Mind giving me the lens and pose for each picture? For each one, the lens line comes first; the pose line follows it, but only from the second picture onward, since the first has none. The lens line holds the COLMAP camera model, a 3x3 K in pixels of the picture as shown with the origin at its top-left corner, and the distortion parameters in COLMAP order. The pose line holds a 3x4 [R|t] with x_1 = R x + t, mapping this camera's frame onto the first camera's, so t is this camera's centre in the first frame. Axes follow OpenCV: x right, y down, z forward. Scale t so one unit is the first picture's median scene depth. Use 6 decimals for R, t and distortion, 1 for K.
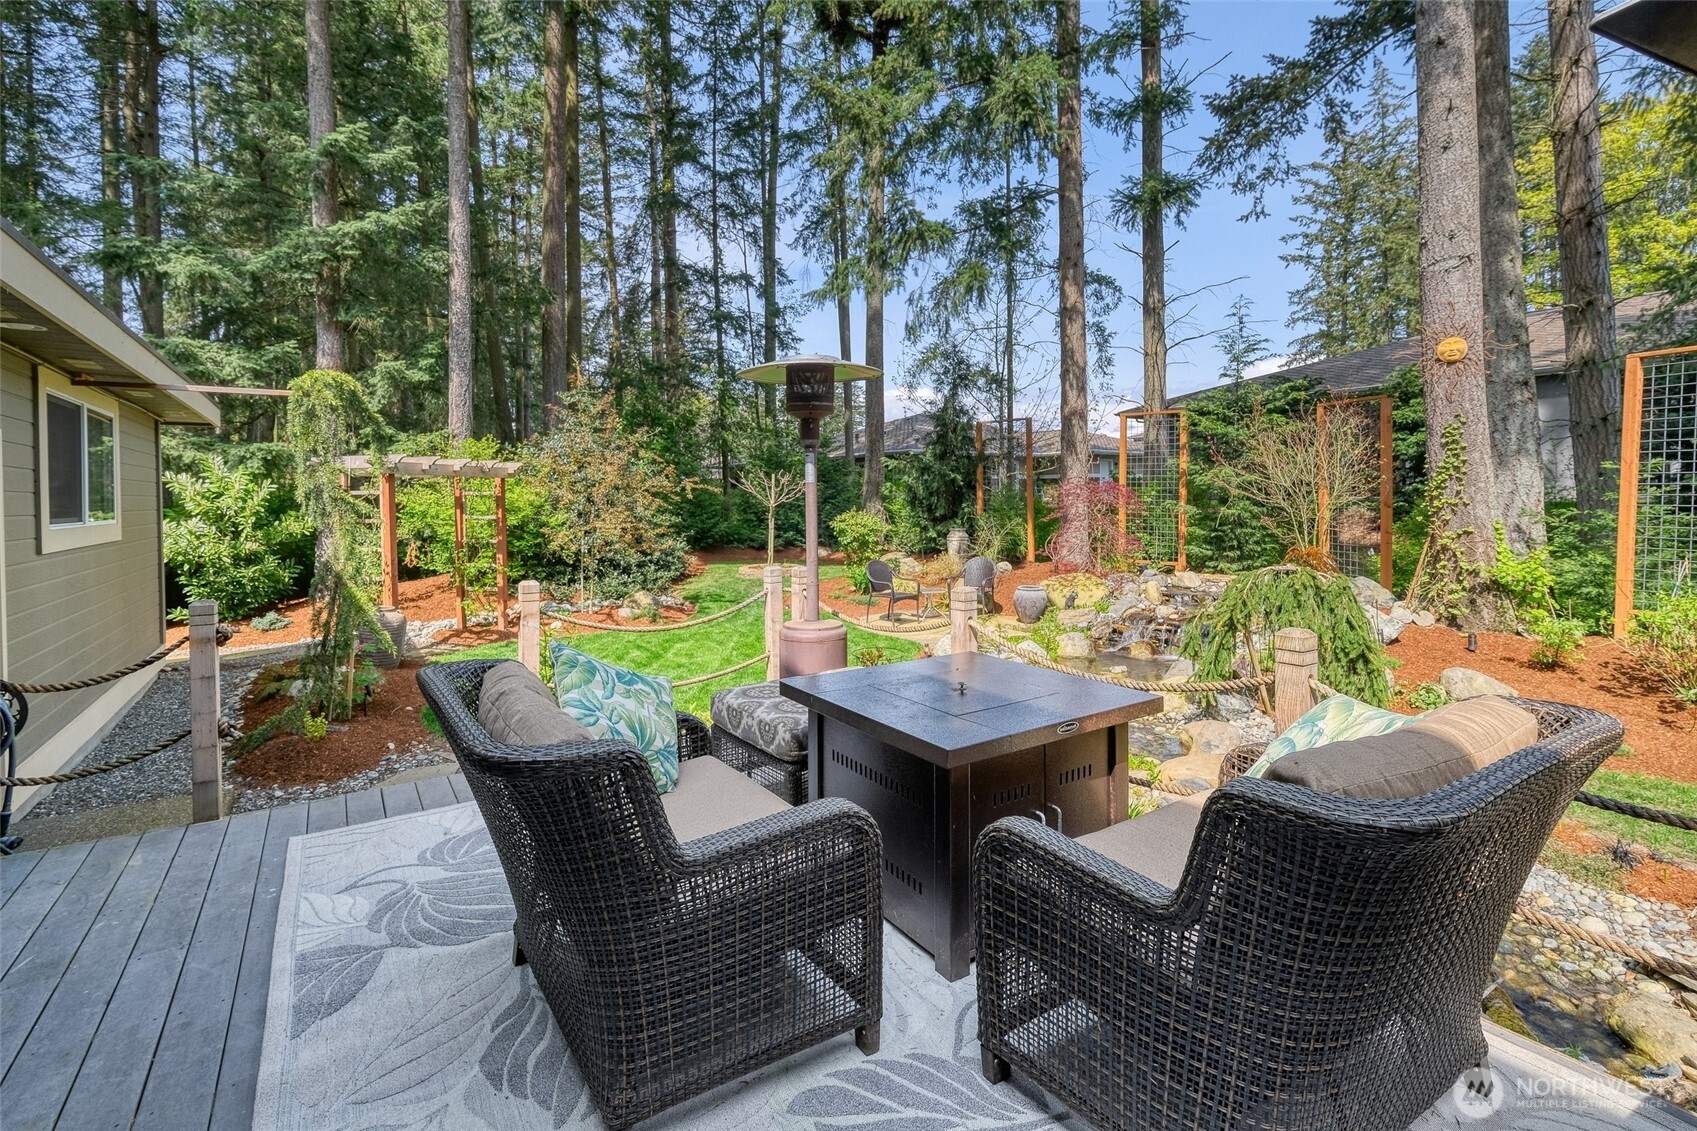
lens RADIAL K [[760.4, 0, 846.5], [0, 760.4, 502.8], [0, 0, 1]] dist [-0.001043, -0.000101]
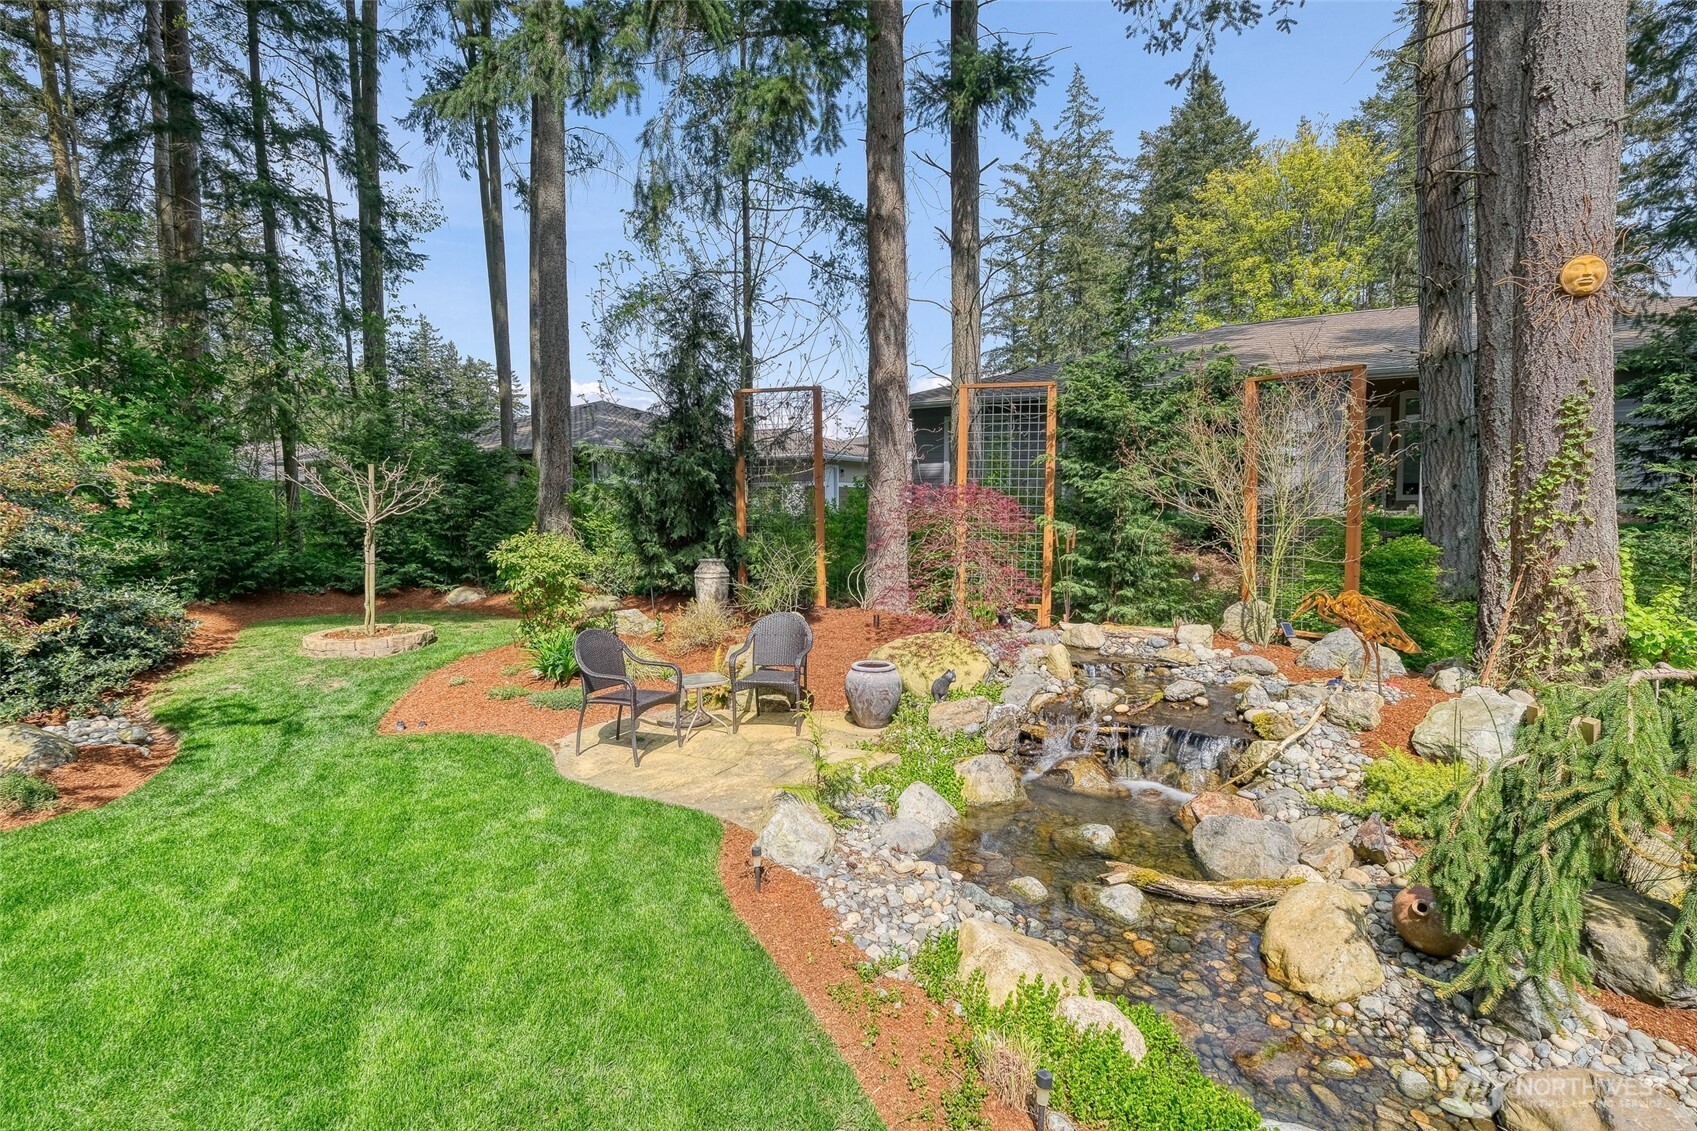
lens RADIAL K [[838.7, 0, 850.2], [0, 838.7, 557.9], [0, 0, 1]] dist [0.002777, 0.000239]
pose [[0.919966, -0.016884, 0.391635, -0.018674], [-0.002614, 0.998786, 0.049200, -0.000993], [-0.391990, -0.046286, 0.918804, 0.345172]]
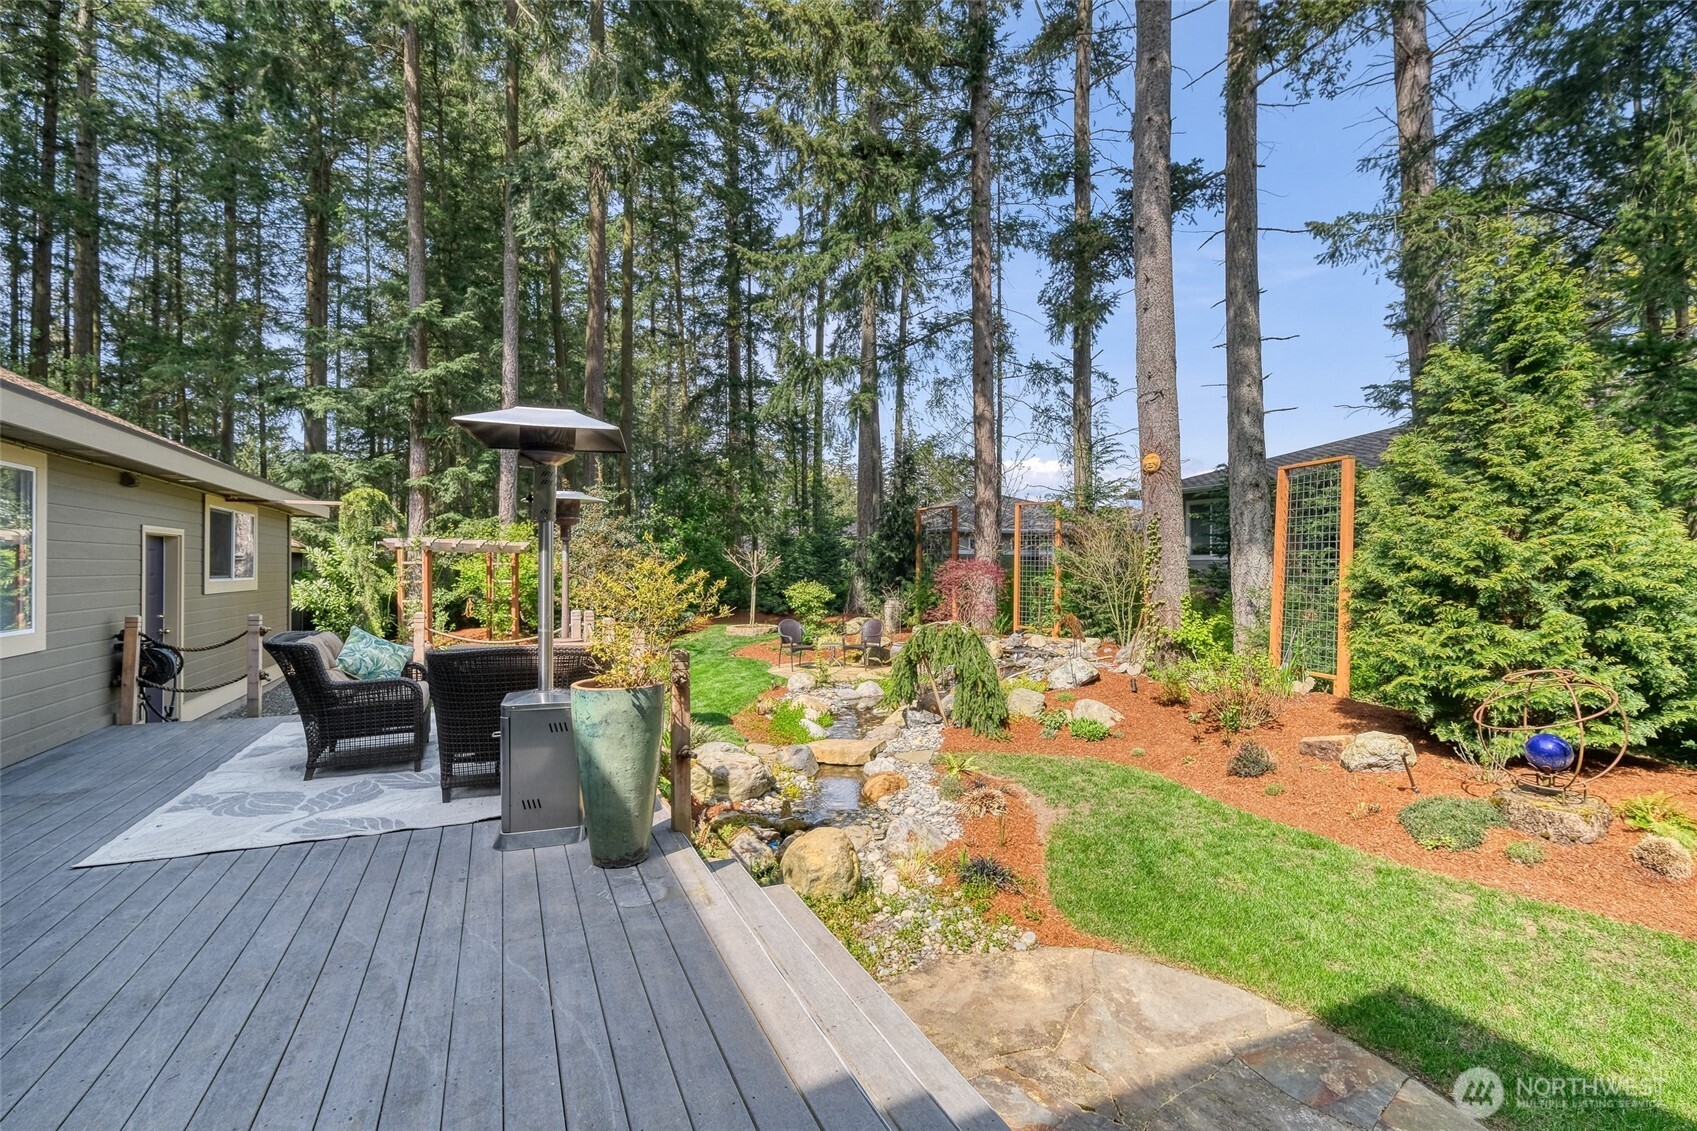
lens RADIAL K [[757.9, 0, 848.5], [0, 757.9, 565.5], [0, 0, 1]] dist [-0.002441, -0.000378]
pose [[0.986899, 0.012331, -0.160867, 0.288023], [-0.014593, 0.999810, -0.012886, -0.000980], [0.160677, 0.015064, 0.986892, -0.209947]]
